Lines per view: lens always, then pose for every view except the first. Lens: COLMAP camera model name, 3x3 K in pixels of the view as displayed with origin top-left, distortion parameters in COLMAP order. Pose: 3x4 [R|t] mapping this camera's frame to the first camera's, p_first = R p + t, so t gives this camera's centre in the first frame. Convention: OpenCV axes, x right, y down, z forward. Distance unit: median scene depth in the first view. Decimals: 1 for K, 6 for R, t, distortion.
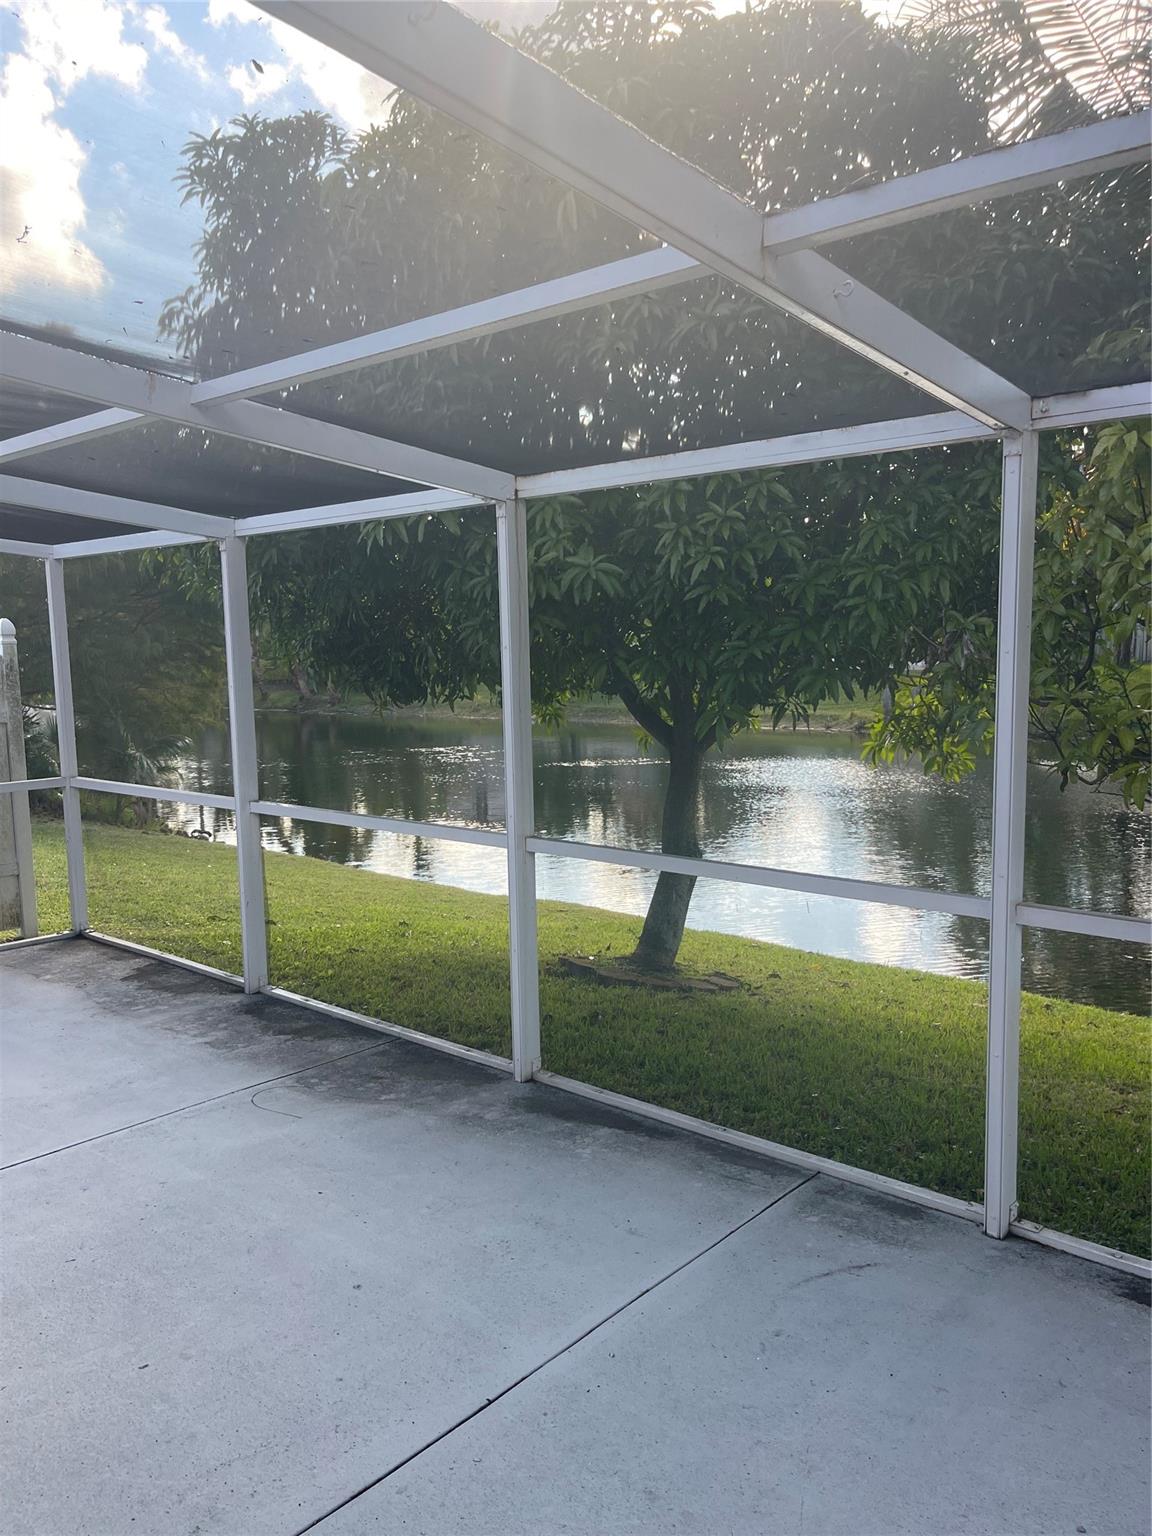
lens RADIAL K [[1160.6, 0, 563.5], [0, 1160.6, 775.3], [0, 0, 1]] dist [0.049734, -0.052742]
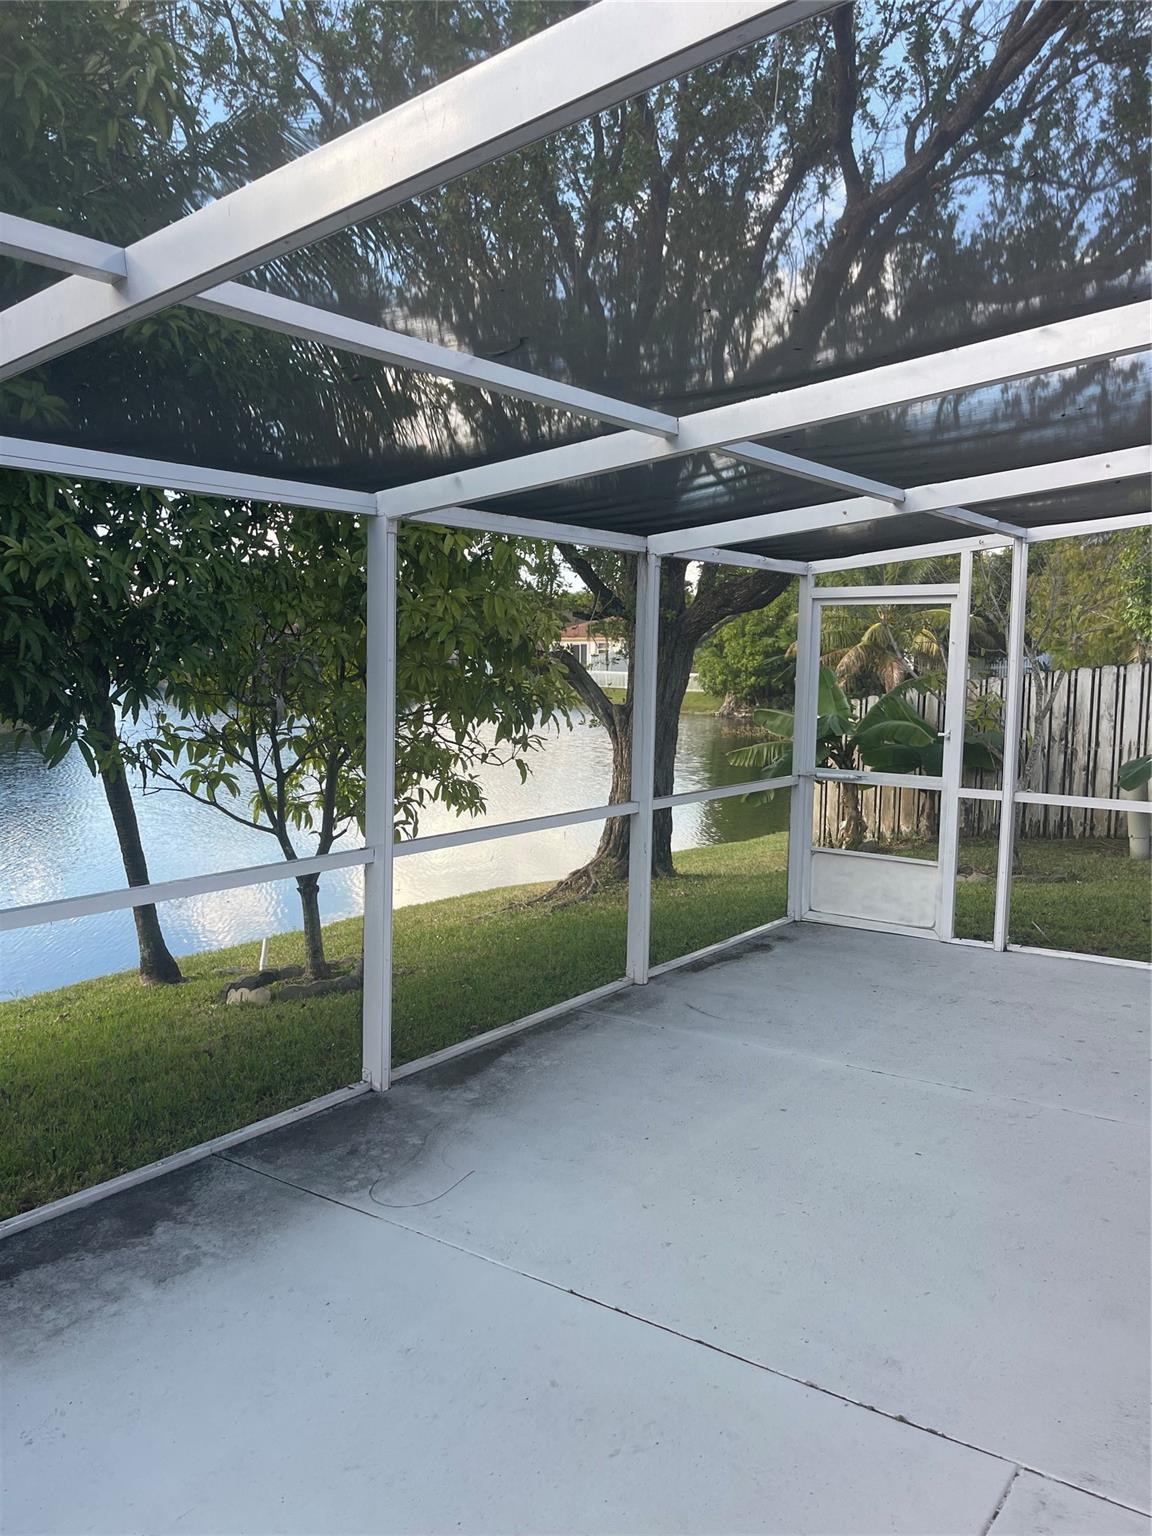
lens RADIAL K [[1160.6, 0, 573.1], [0, 1160.6, 767.7], [0, 0, 1]] dist [0.049734, -0.052742]
pose [[-0.076872, -0.082878, 0.993590, -1.062554], [0.105686, 0.990248, 0.090776, -0.090113], [-0.991424, 0.111986, -0.067364, 0.905493]]
